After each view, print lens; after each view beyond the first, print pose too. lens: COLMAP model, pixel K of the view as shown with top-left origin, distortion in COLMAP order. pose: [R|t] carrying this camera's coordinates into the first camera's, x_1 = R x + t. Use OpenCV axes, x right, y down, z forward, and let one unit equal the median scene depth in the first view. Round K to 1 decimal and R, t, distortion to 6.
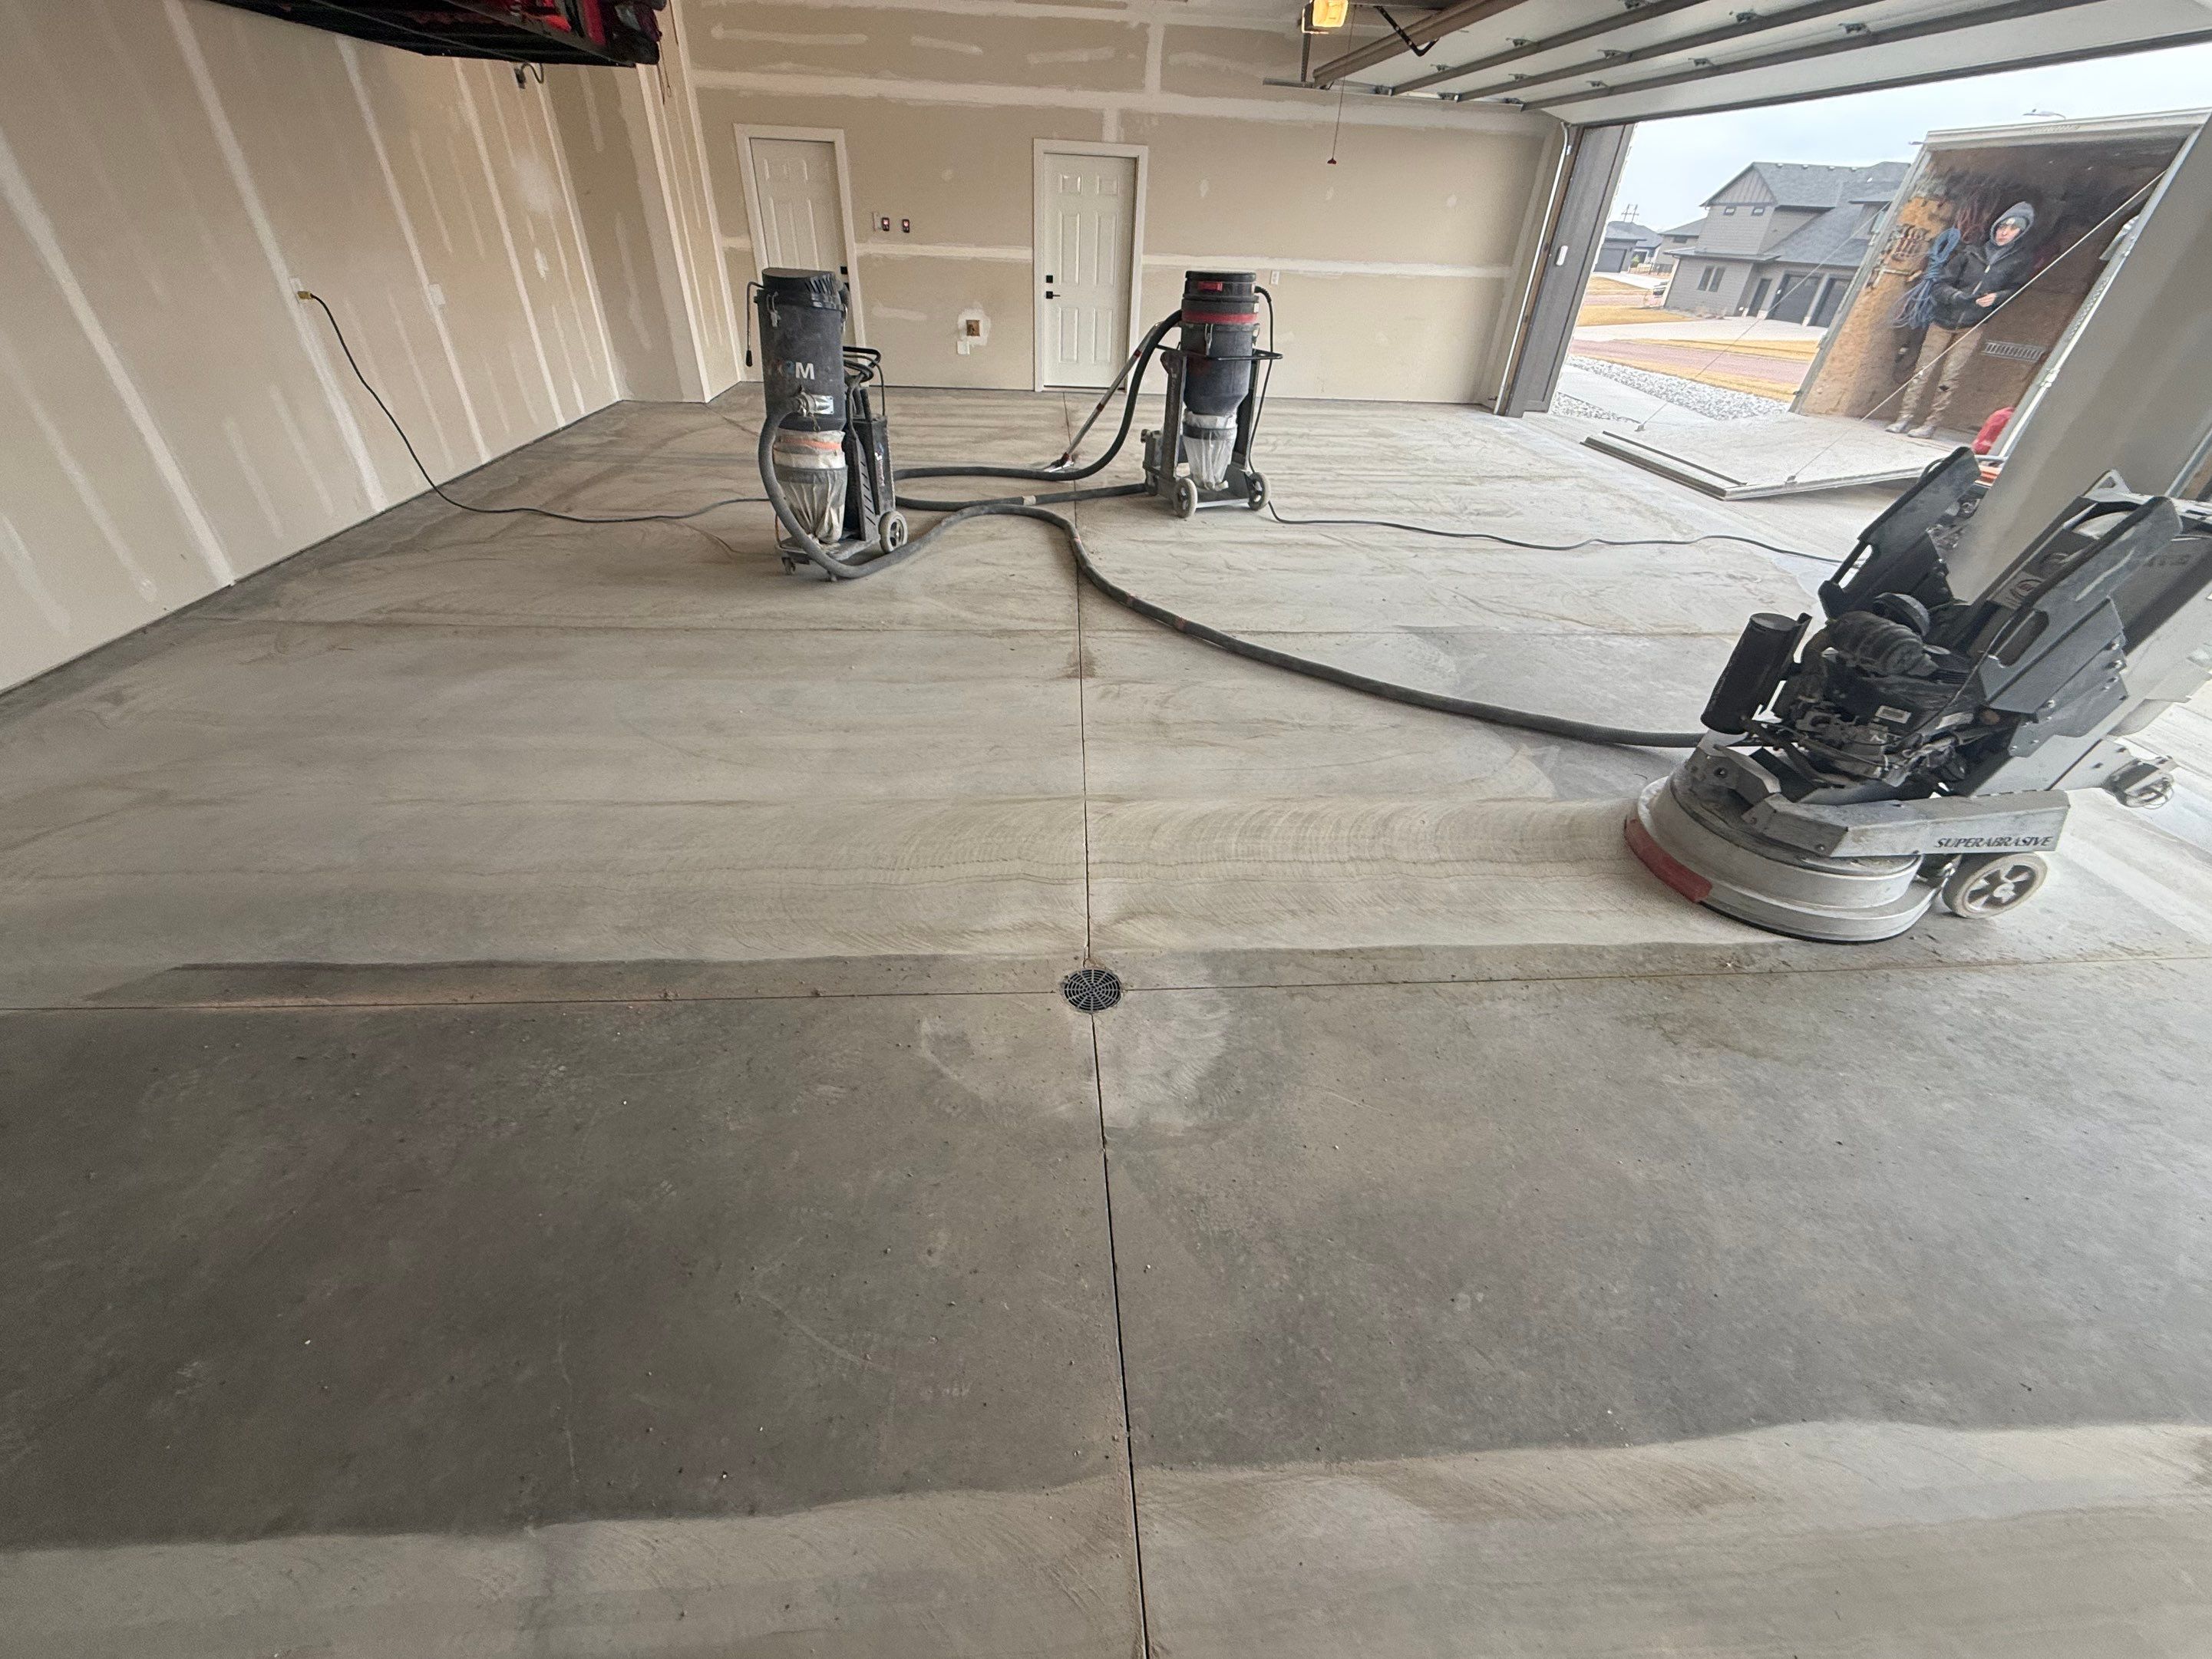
lens RADIAL K [[877.9, 0, 1099.2], [0, 877.9, 830.0], [0, 0, 1]] dist [-0.000261, -0.000370]
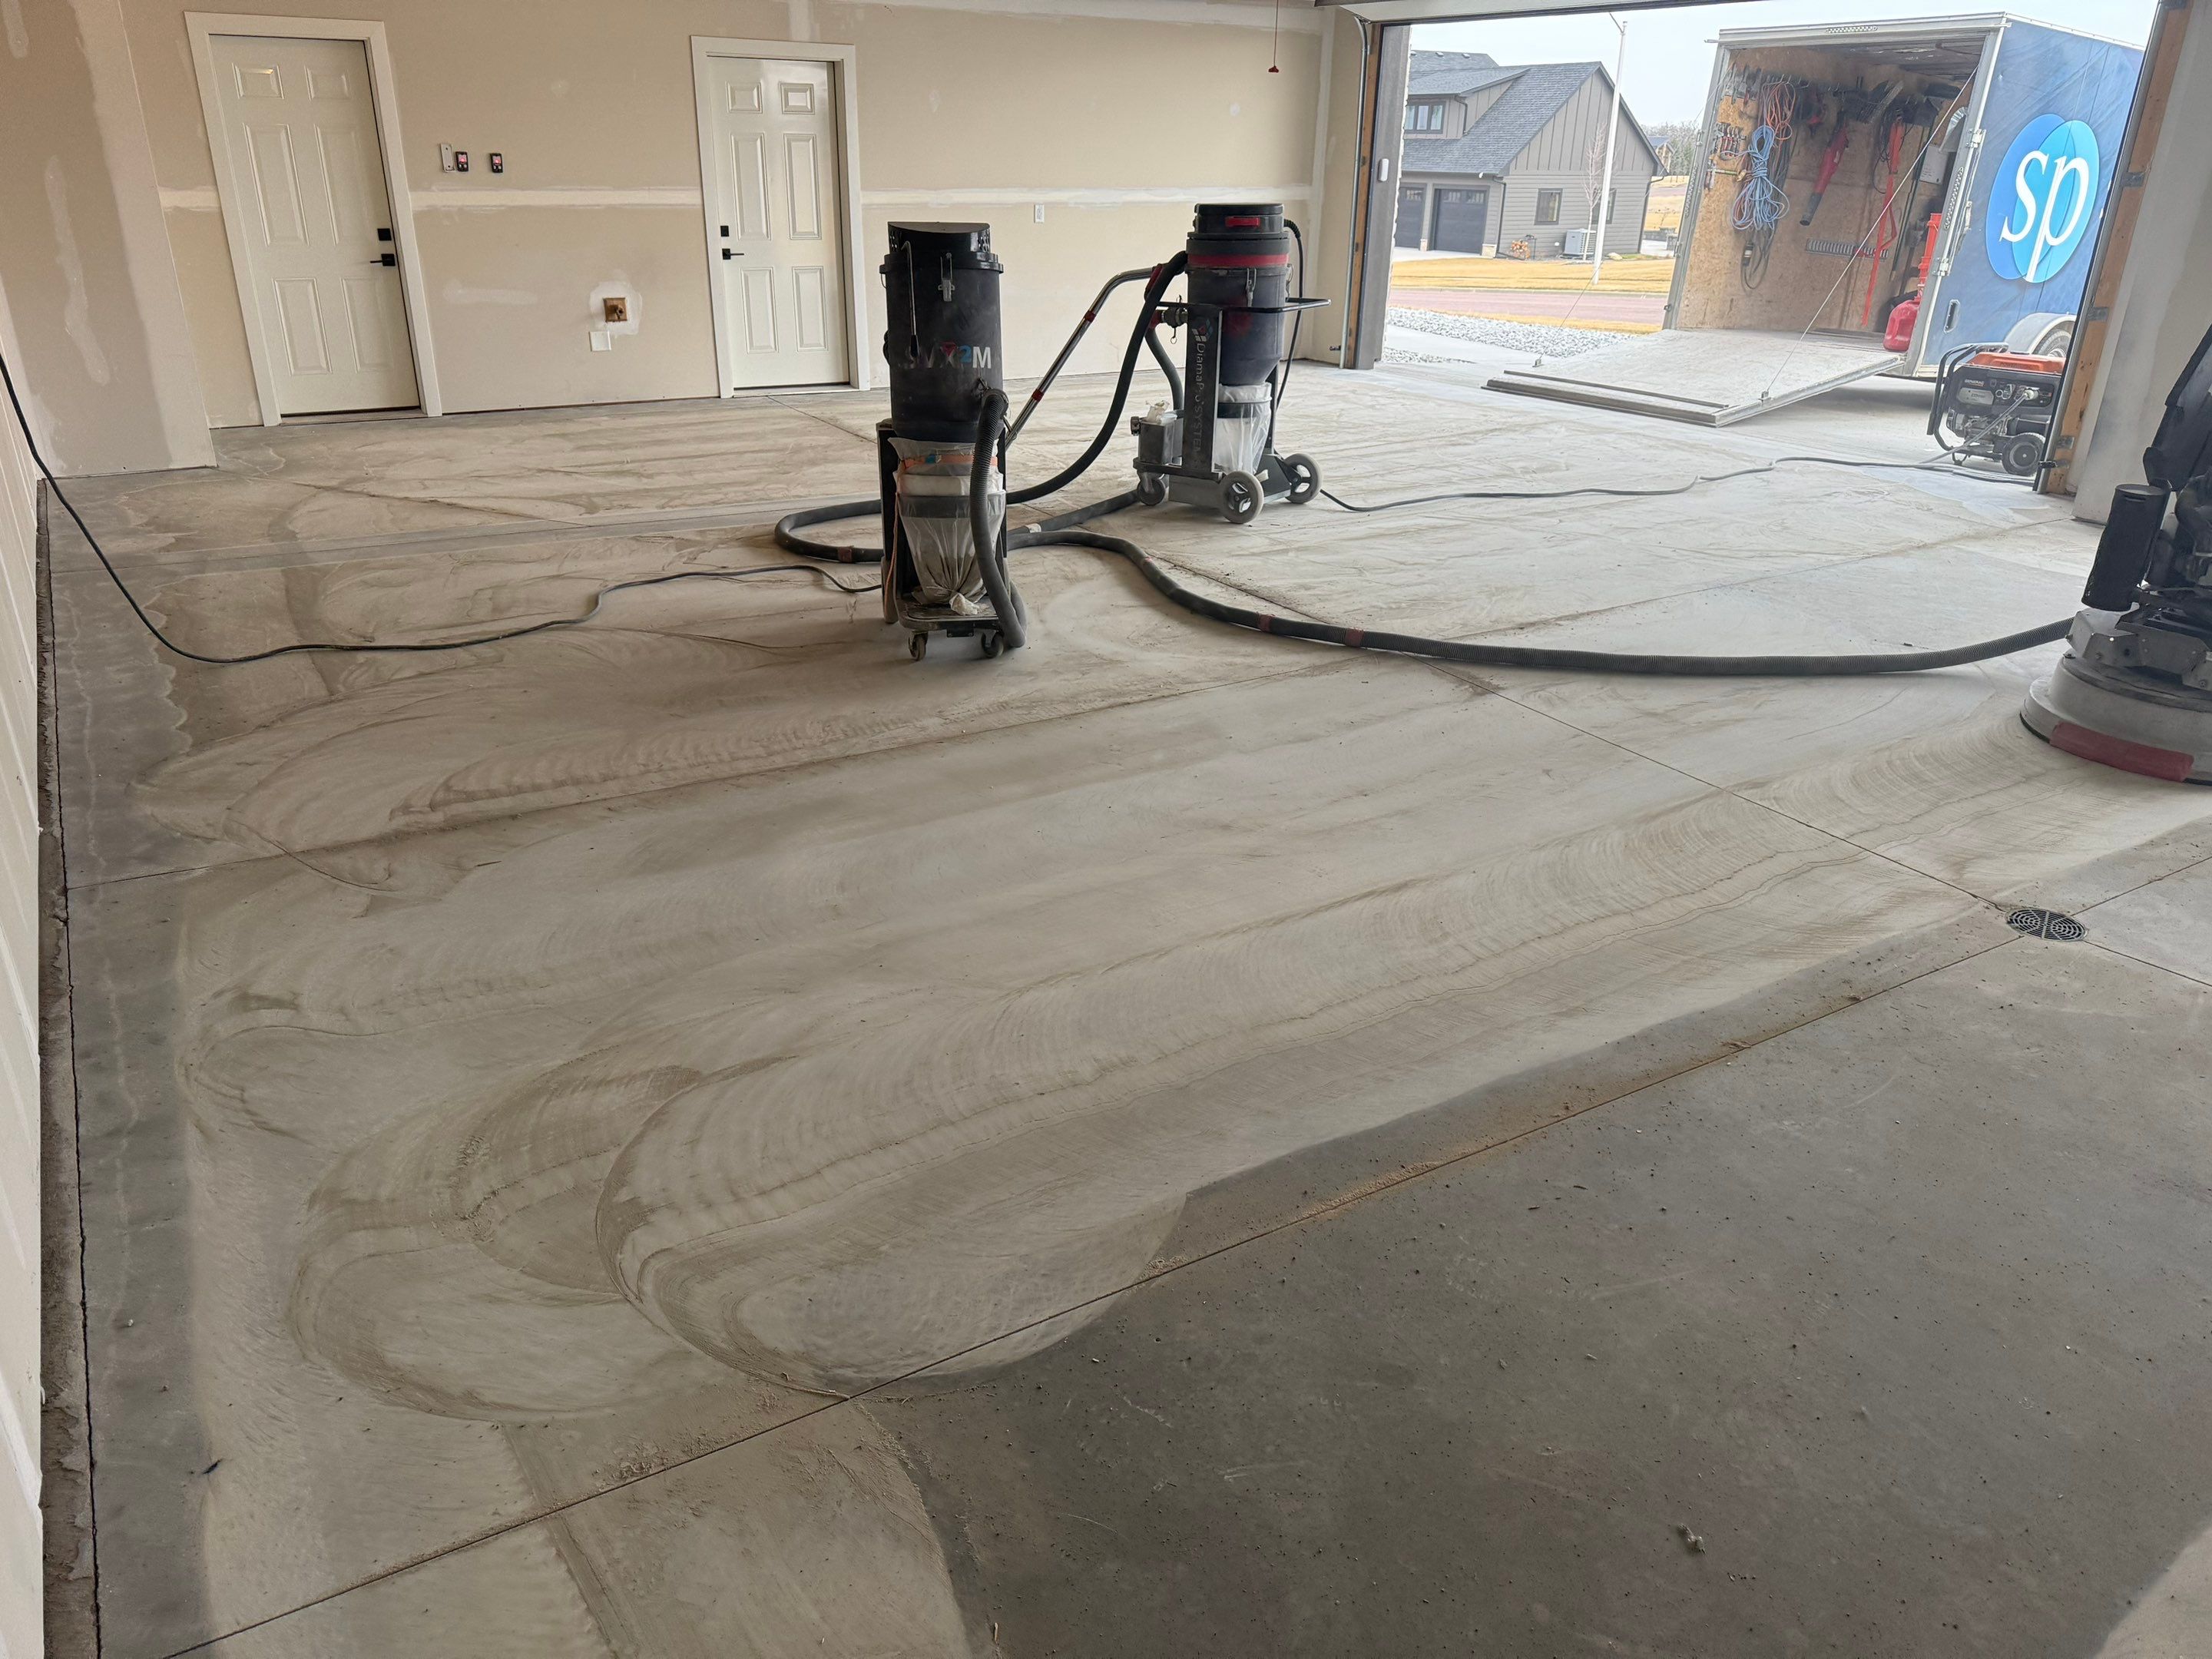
lens RADIAL K [[1559.2, 0, 1089.1], [0, 1559.2, 827.2], [0, 0, 1]] dist [0.061085, -0.075471]
pose [[0.884579, -0.208724, 0.417079, -0.864760], [0.284688, 0.949985, -0.128378, 0.010830], [-0.369423, 0.232297, 0.899758, -0.055493]]
